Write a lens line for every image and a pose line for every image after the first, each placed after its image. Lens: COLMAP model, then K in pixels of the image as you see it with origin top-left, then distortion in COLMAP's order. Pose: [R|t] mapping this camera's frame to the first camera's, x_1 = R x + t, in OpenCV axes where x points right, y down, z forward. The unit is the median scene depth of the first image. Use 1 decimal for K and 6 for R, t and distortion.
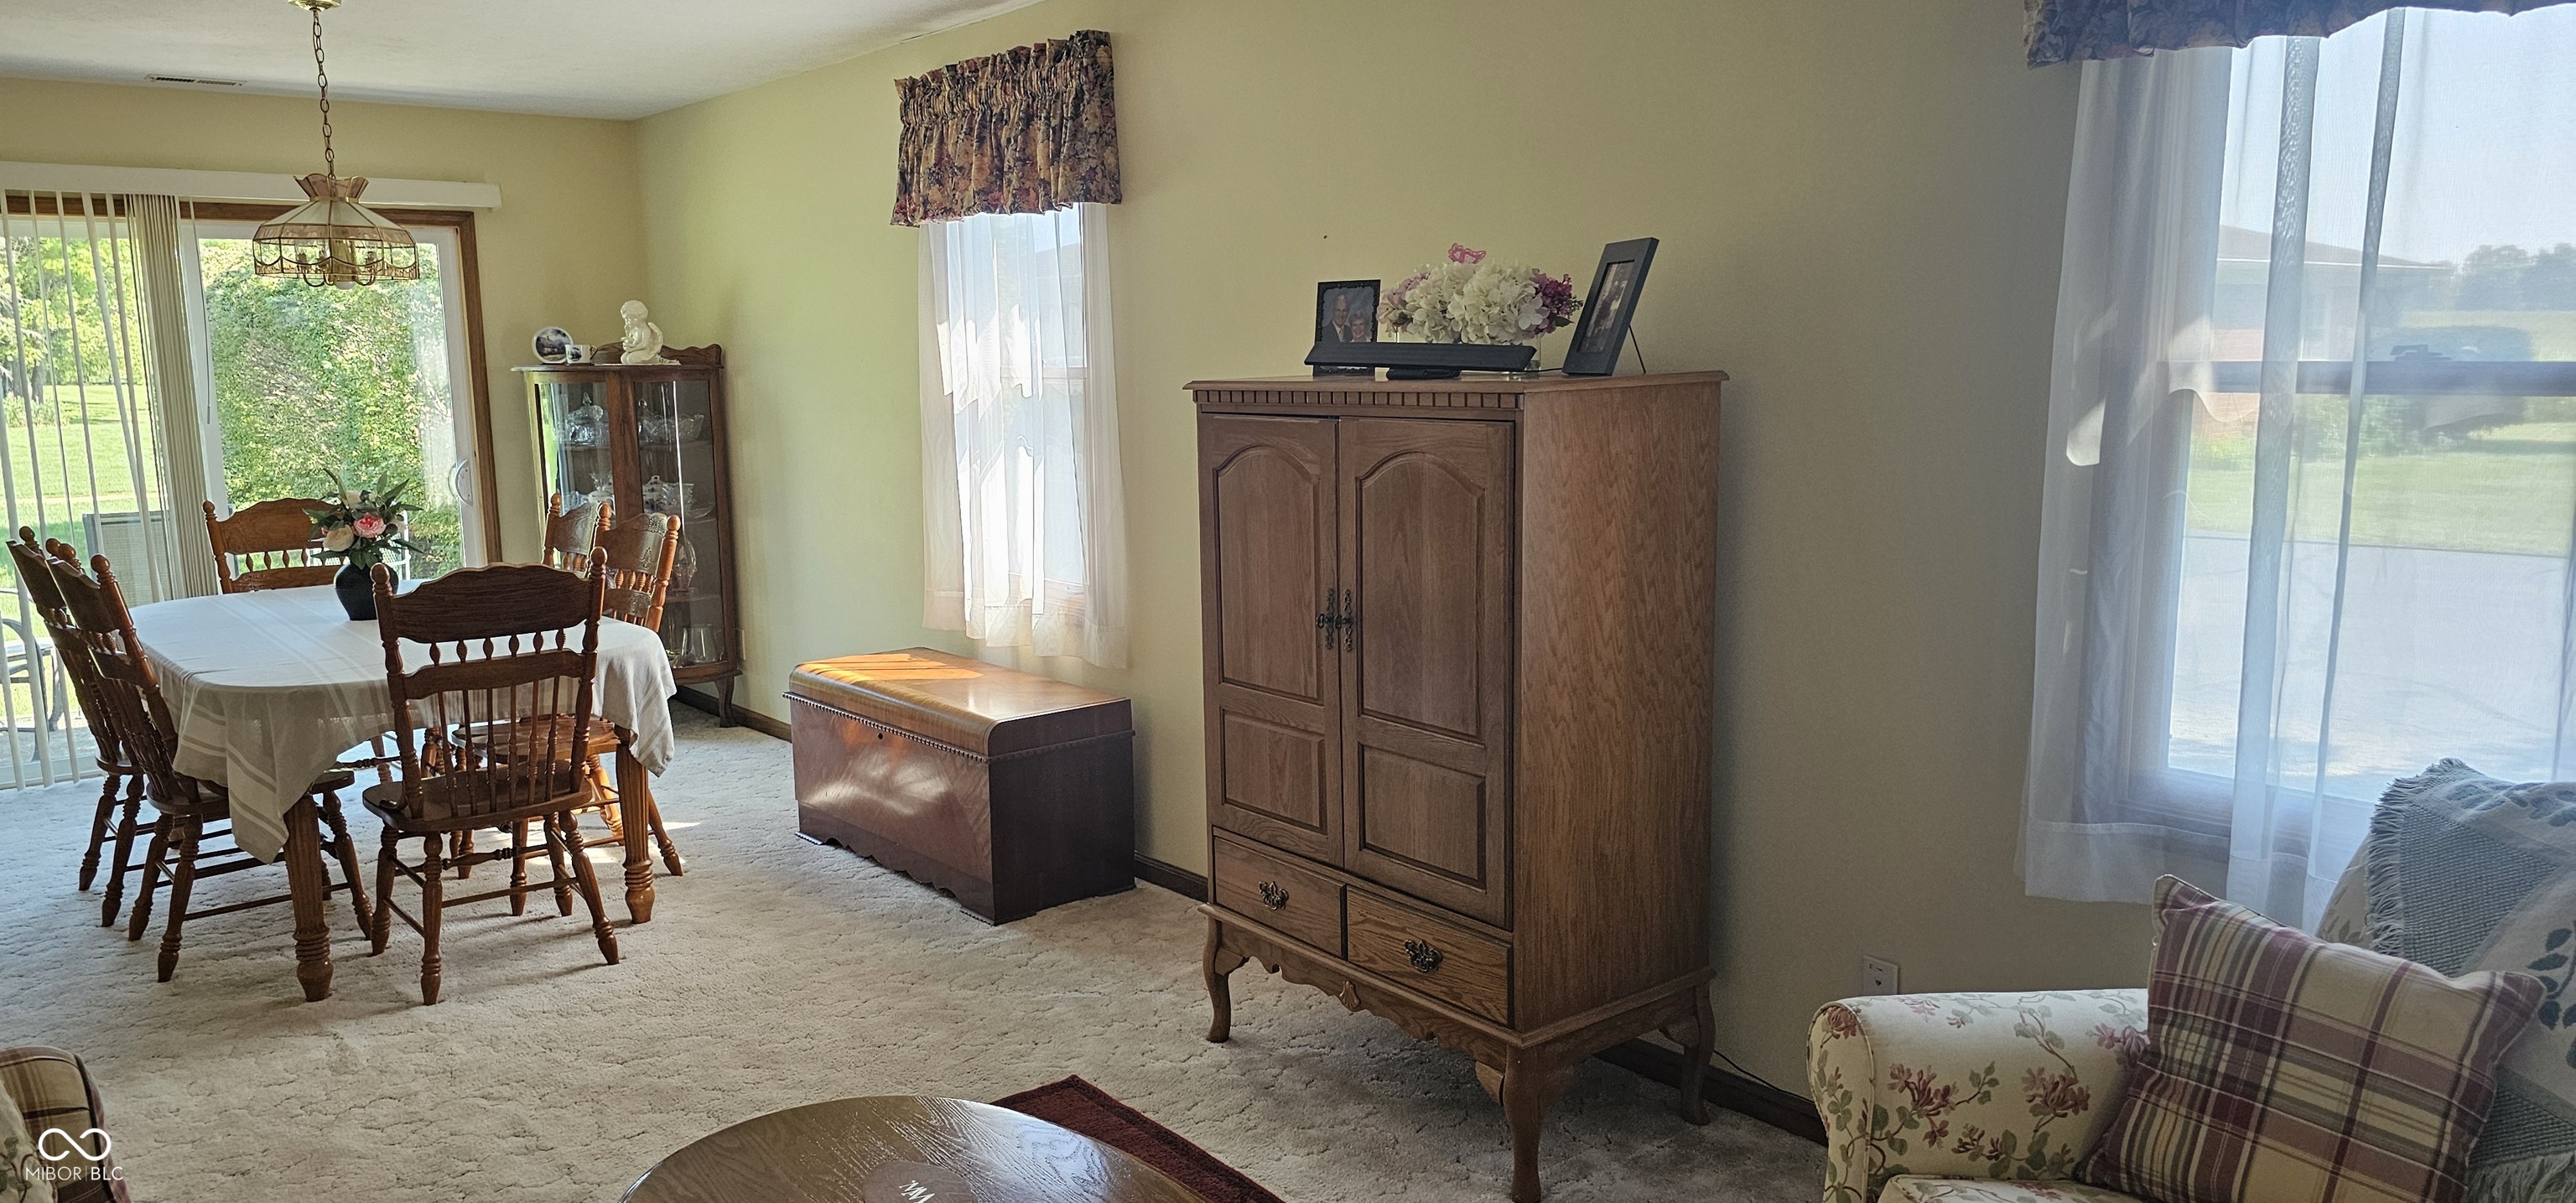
lens RADIAL K [[1728.1, 0, 1288.0], [0, 1728.1, 601.5], [0, 0, 1]] dist [0.086895, -0.096395]
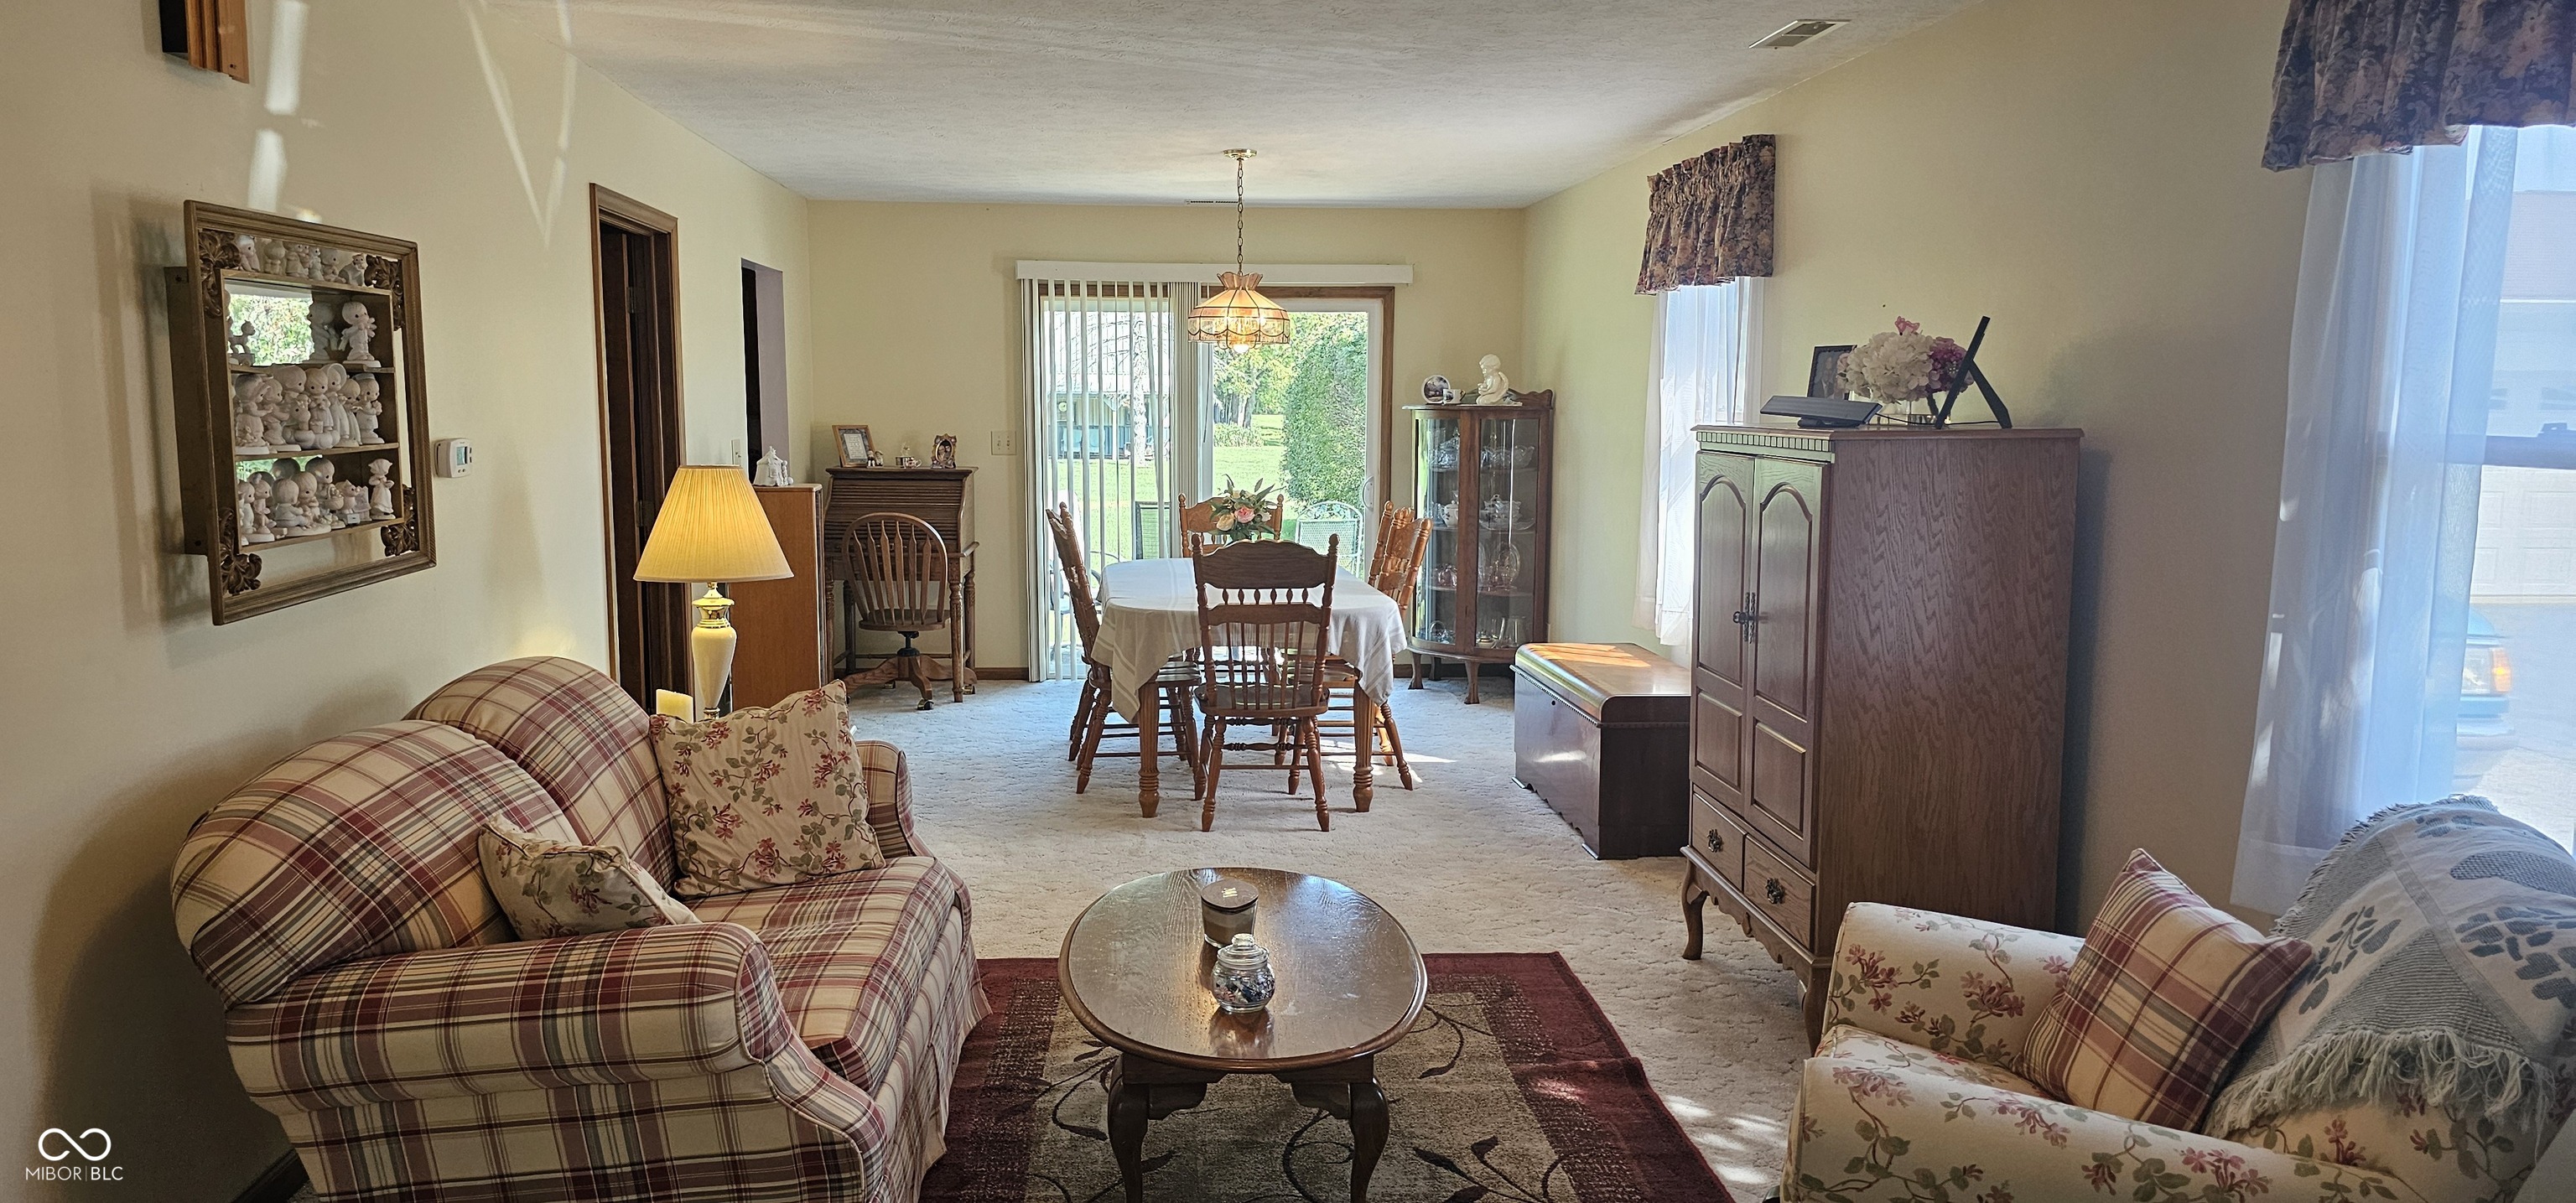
lens RADIAL K [[1728.1, 0, 1288.0], [0, 1728.1, 601.5], [0, 0, 1]] dist [0.086895, -0.096395]
pose [[0.827247, 0.085035, -0.555366, 0.360443], [-0.098207, 0.995147, 0.006087, 0.019182], [0.553189, 0.049506, 0.831584, -0.185399]]
